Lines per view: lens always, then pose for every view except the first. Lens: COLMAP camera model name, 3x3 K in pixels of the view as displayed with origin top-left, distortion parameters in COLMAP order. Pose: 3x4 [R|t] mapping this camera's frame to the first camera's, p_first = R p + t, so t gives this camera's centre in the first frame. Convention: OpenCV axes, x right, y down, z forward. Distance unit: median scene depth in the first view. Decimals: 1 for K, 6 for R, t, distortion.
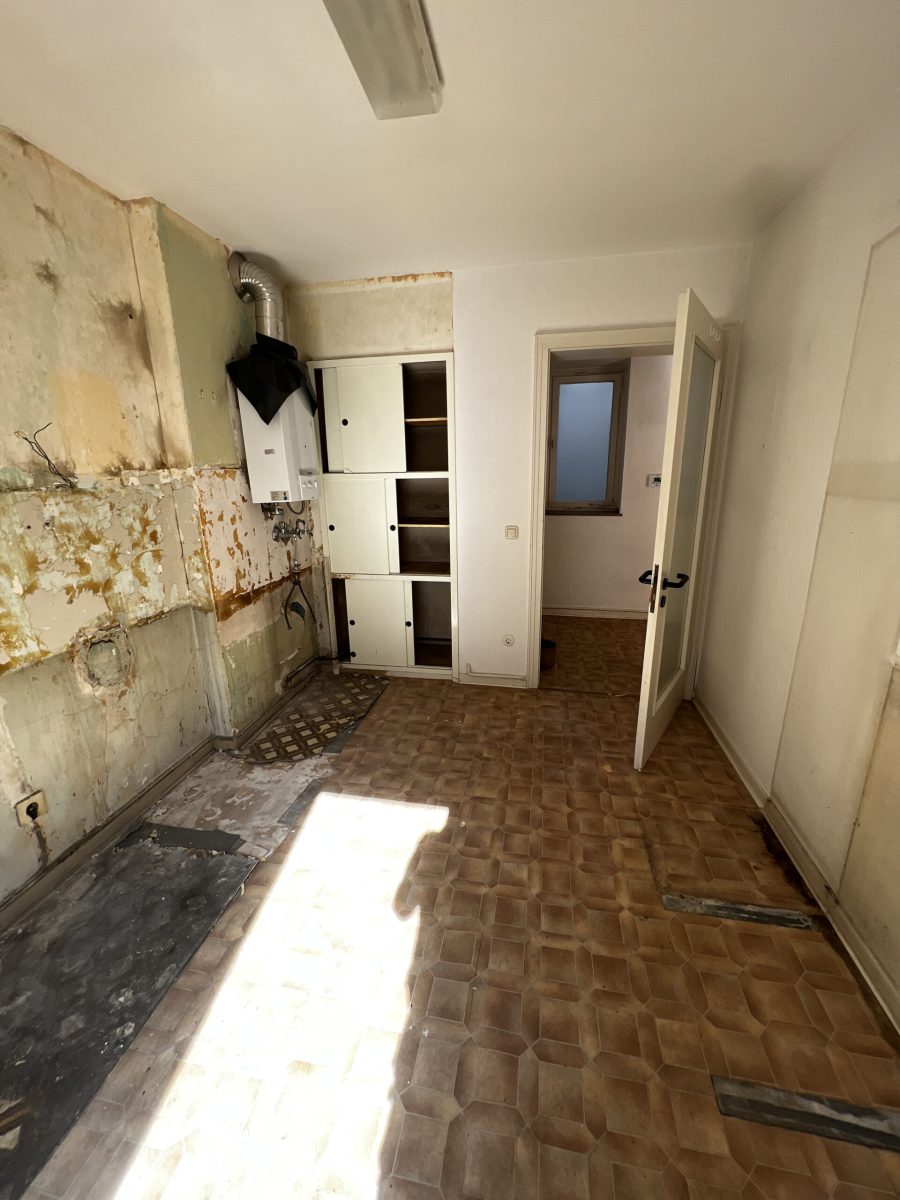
lens RADIAL K [[481.5, 0, 454.1], [0, 481.5, 597.8], [0, 0, 1]] dist [-0.000297, -0.000045]
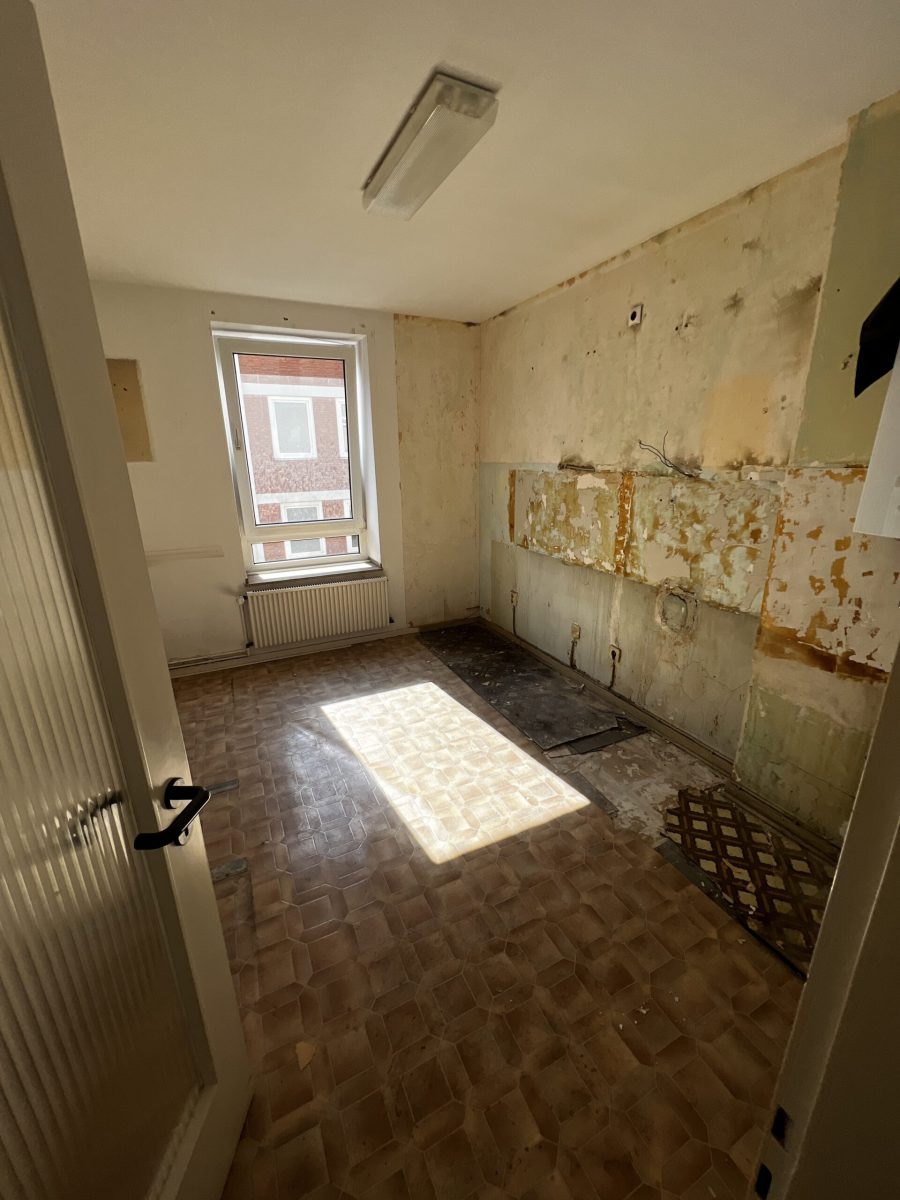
lens RADIAL K [[481.5, 0, 454.1], [0, 481.5, 597.8], [0, 0, 1]] dist [-0.000297, -0.000045]
pose [[-0.803017, 0.197079, -0.562427, 0.437422], [-0.130984, 0.862296, 0.489171, -0.419218], [0.581384, 0.466481, -0.666624, 1.379649]]
